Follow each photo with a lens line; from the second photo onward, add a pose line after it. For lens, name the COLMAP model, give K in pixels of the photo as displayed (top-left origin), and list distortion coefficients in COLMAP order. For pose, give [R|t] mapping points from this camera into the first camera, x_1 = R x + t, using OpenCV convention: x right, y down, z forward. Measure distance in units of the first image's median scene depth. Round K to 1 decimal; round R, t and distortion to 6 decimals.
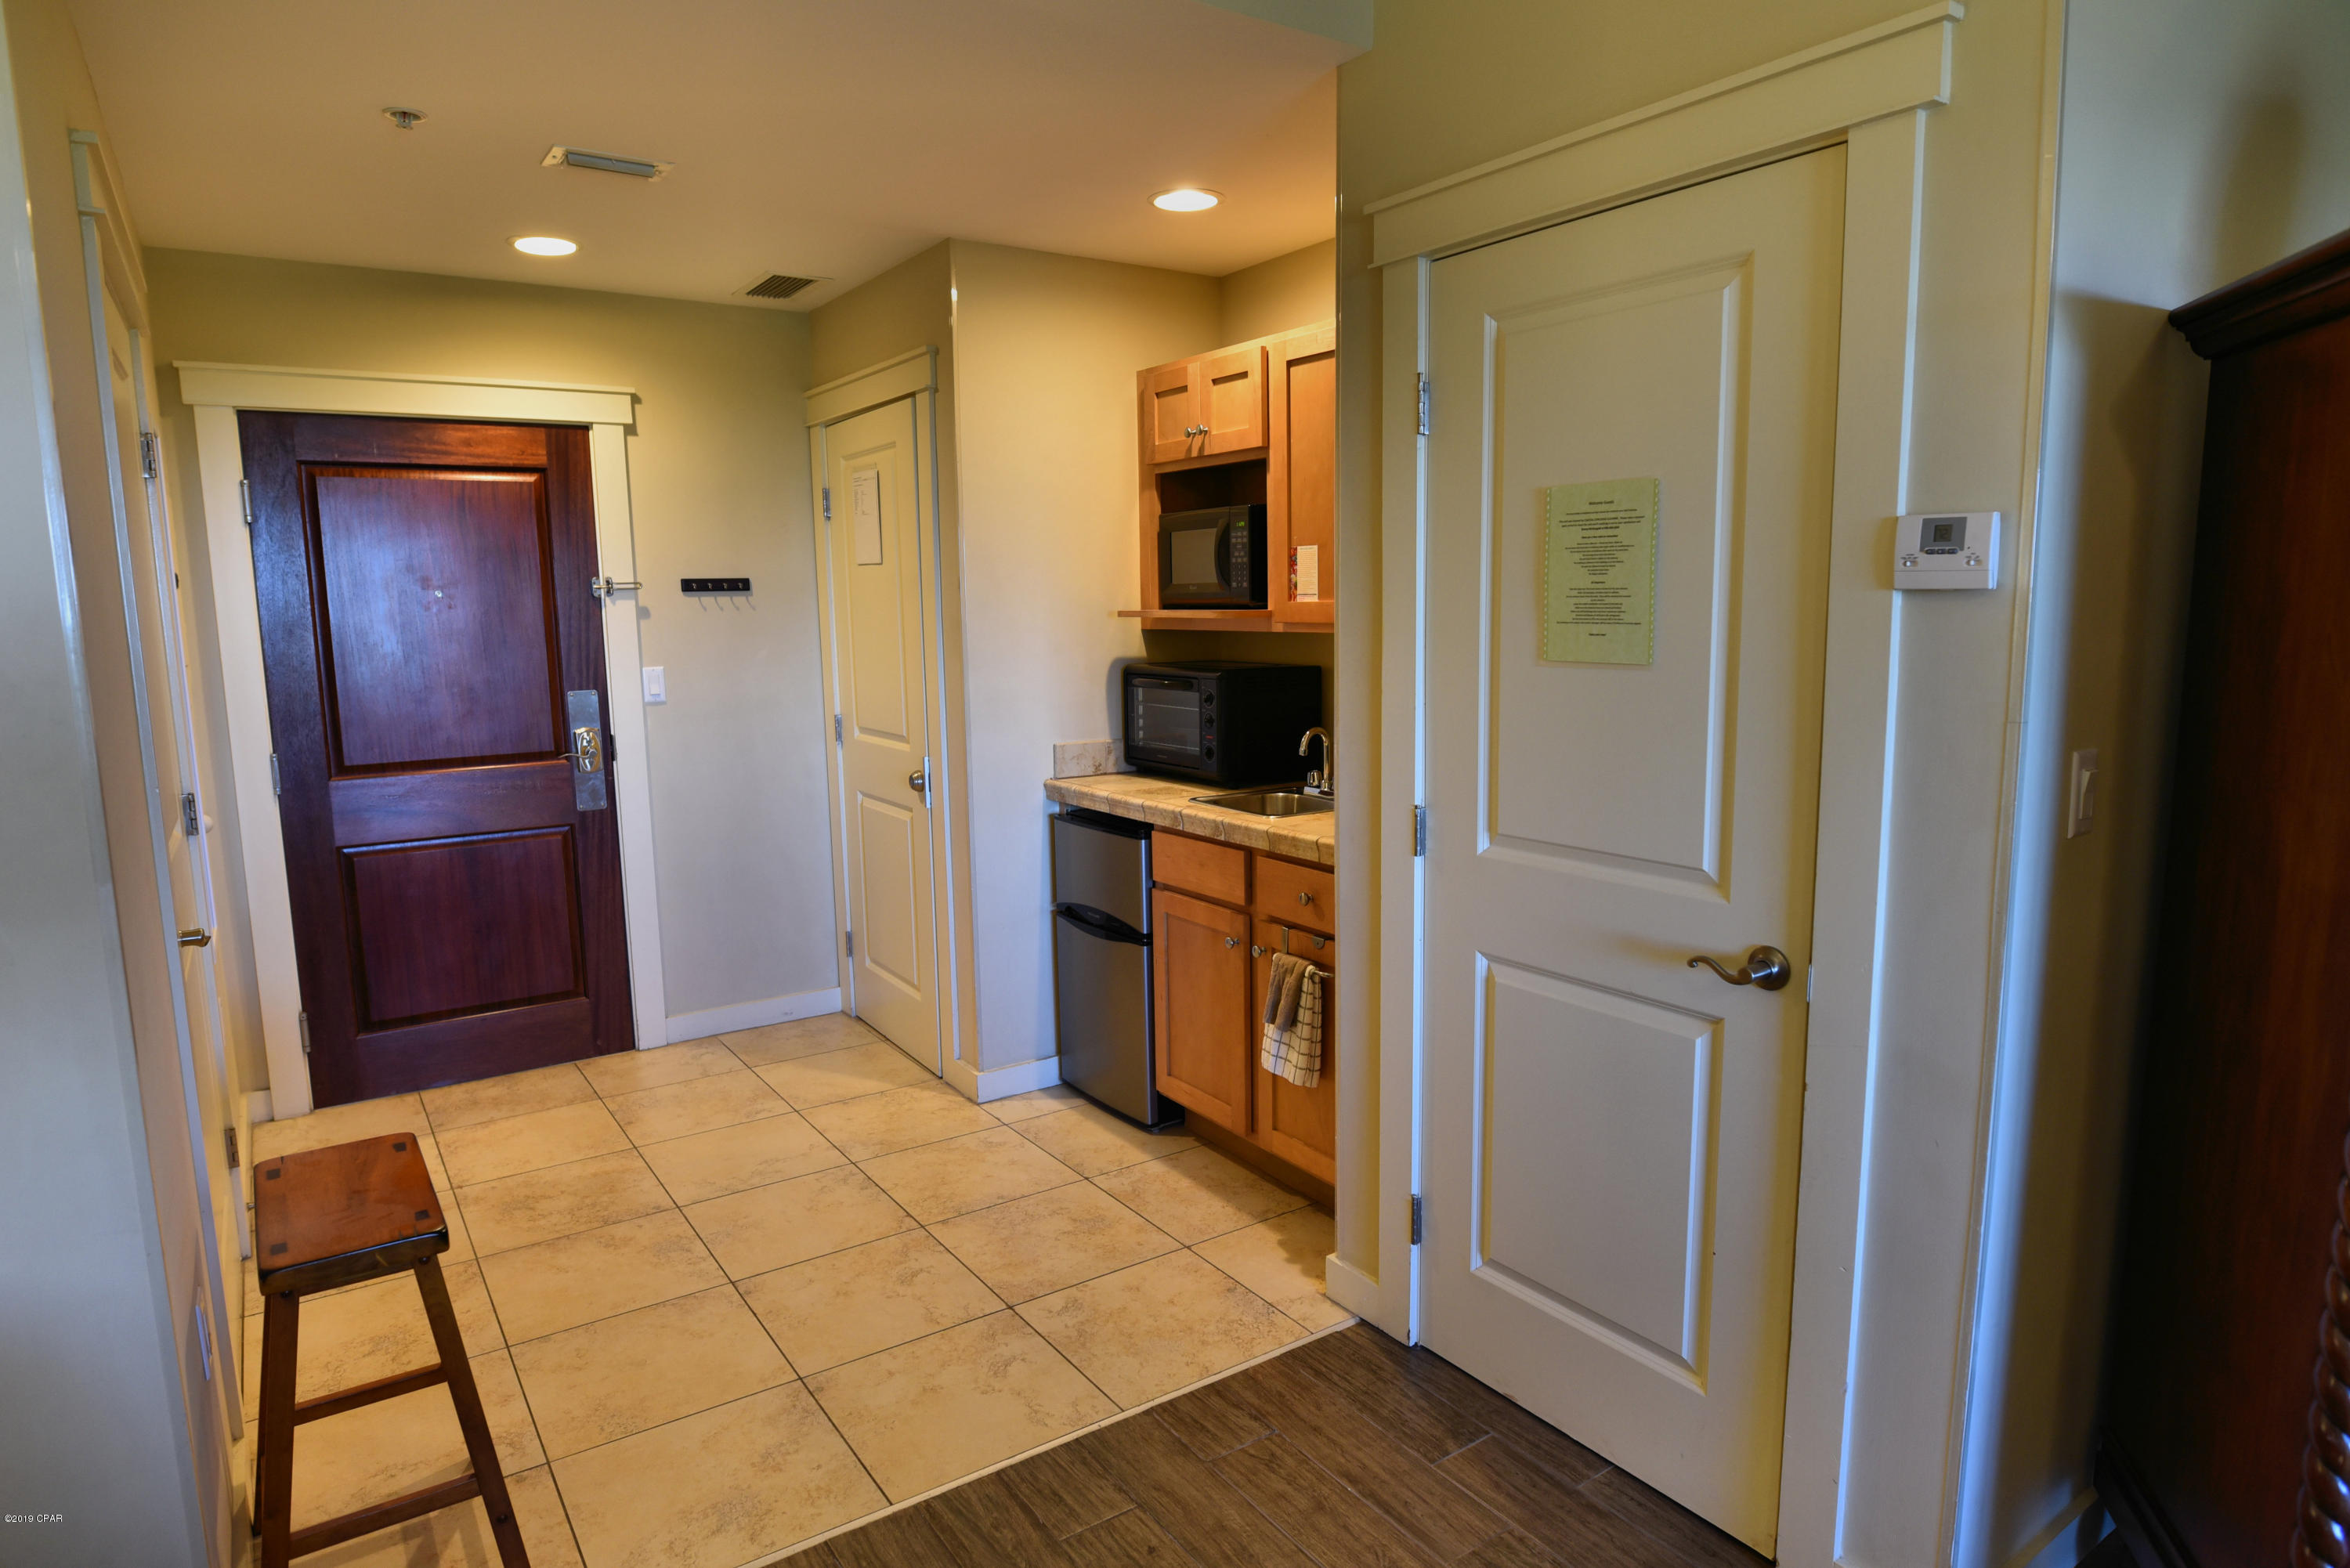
lens RADIAL K [[1352.7, 0, 1173.7], [0, 1352.7, 791.8], [0, 0, 1]] dist [-0.021766, -0.000337]
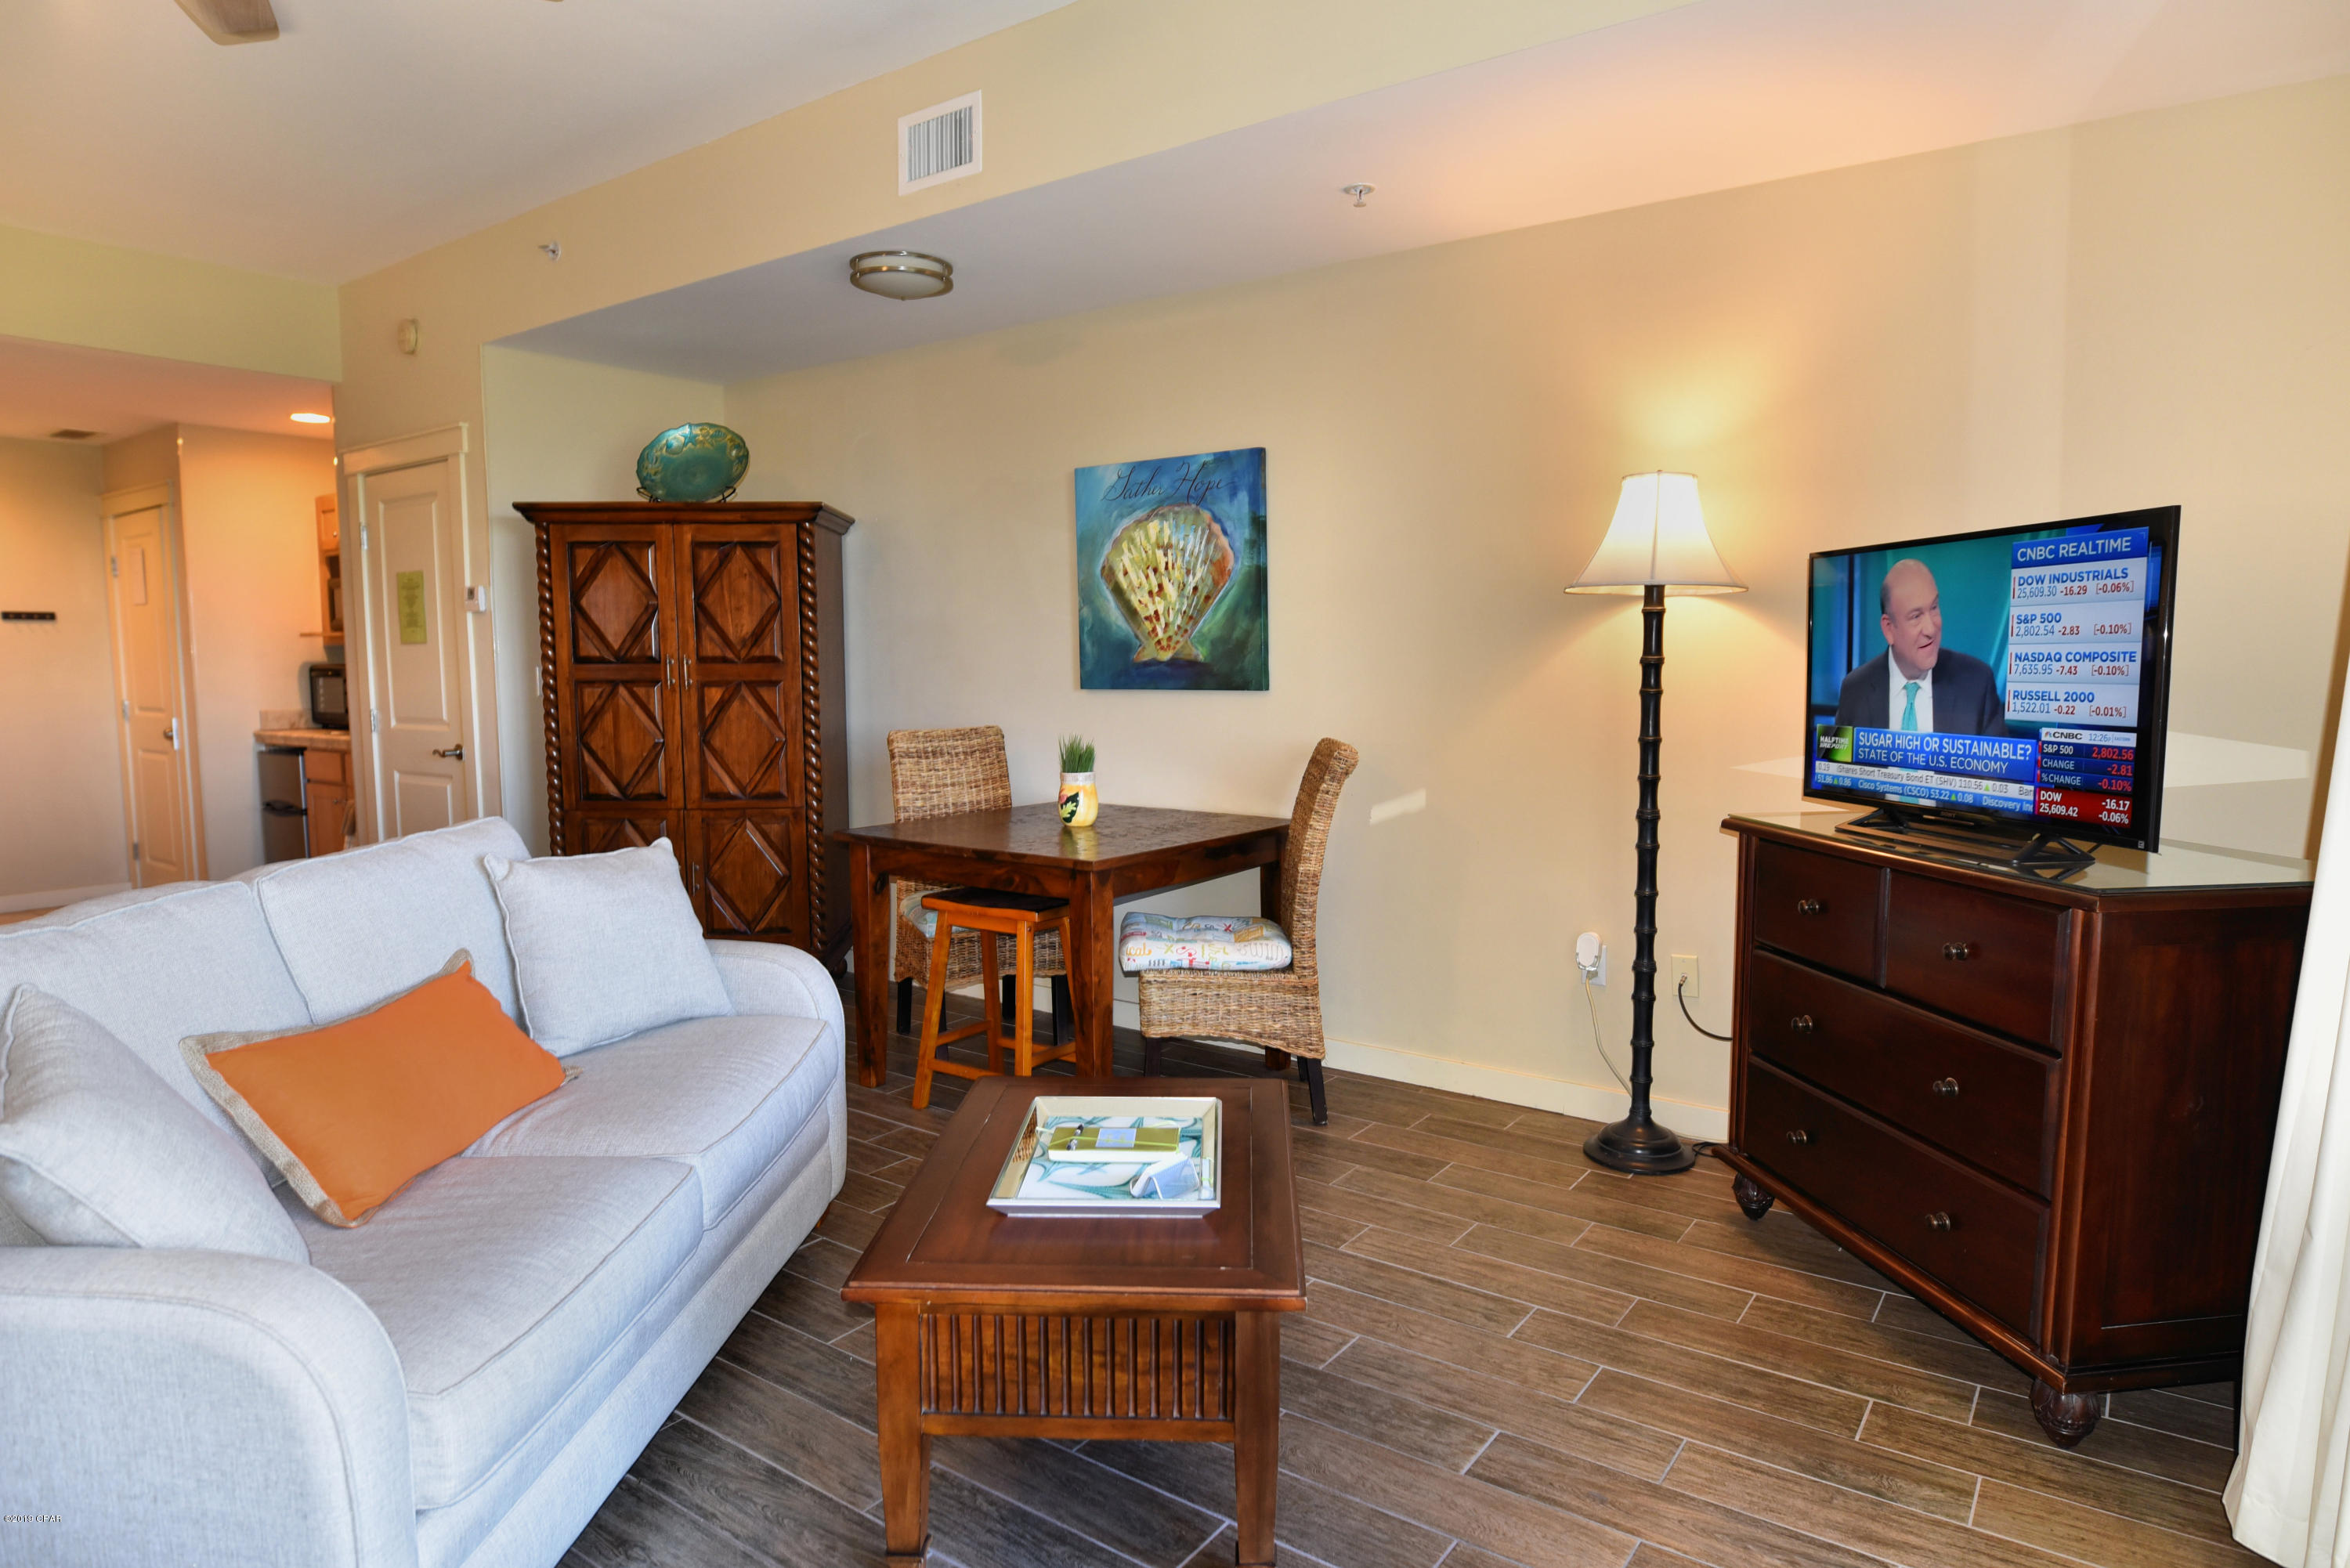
lens RADIAL K [[1352.7, 0, 1175.8], [0, 1352.7, 774.8], [0, 0, 1]] dist [-0.021766, -0.000337]
pose [[0.941374, -0.021851, 0.336656, 0.483285], [0.041247, 0.997868, -0.050570, 0.202119], [-0.334834, 0.061491, 0.940269, -1.095111]]
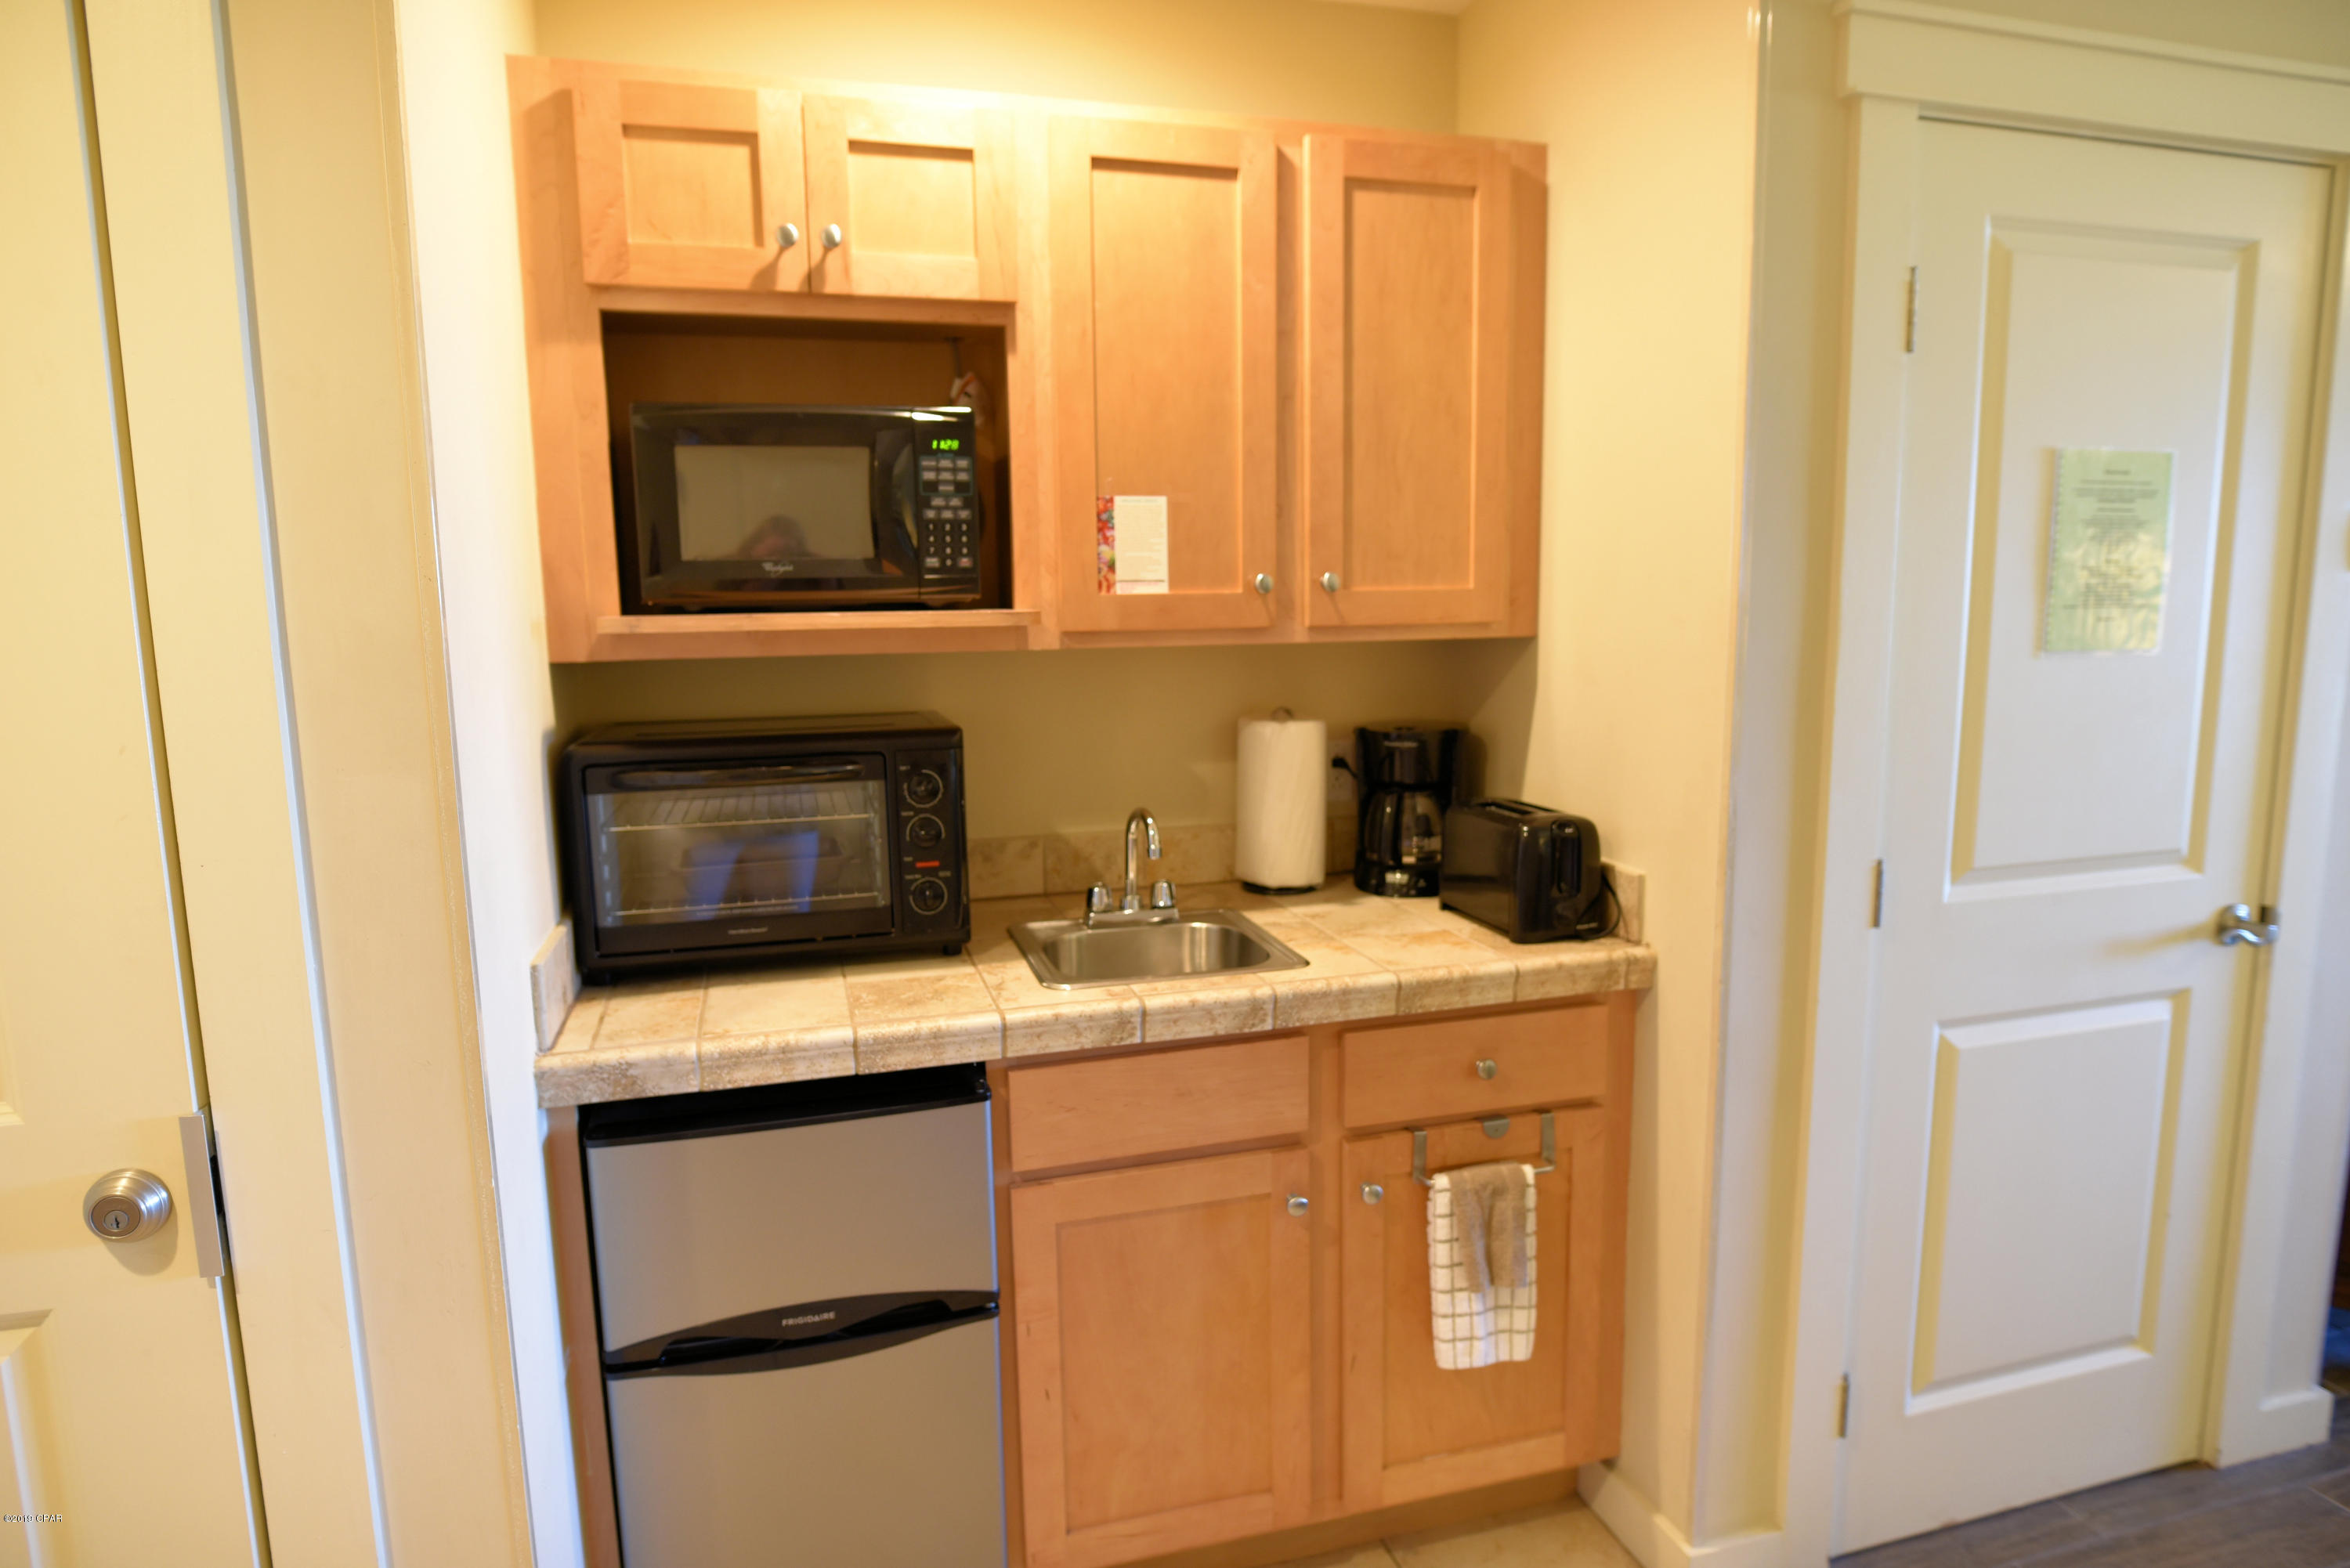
lens RADIAL K [[1352.7, 0, 1174.8], [0, 1352.7, 786.1], [0, 0, 1]] dist [-0.021766, -0.000337]
pose [[0.301178, -0.123456, 0.945543, -0.433795], [0.144697, 0.986018, 0.082652, -0.101135], [-0.942526, 0.111925, 0.314830, 0.782334]]
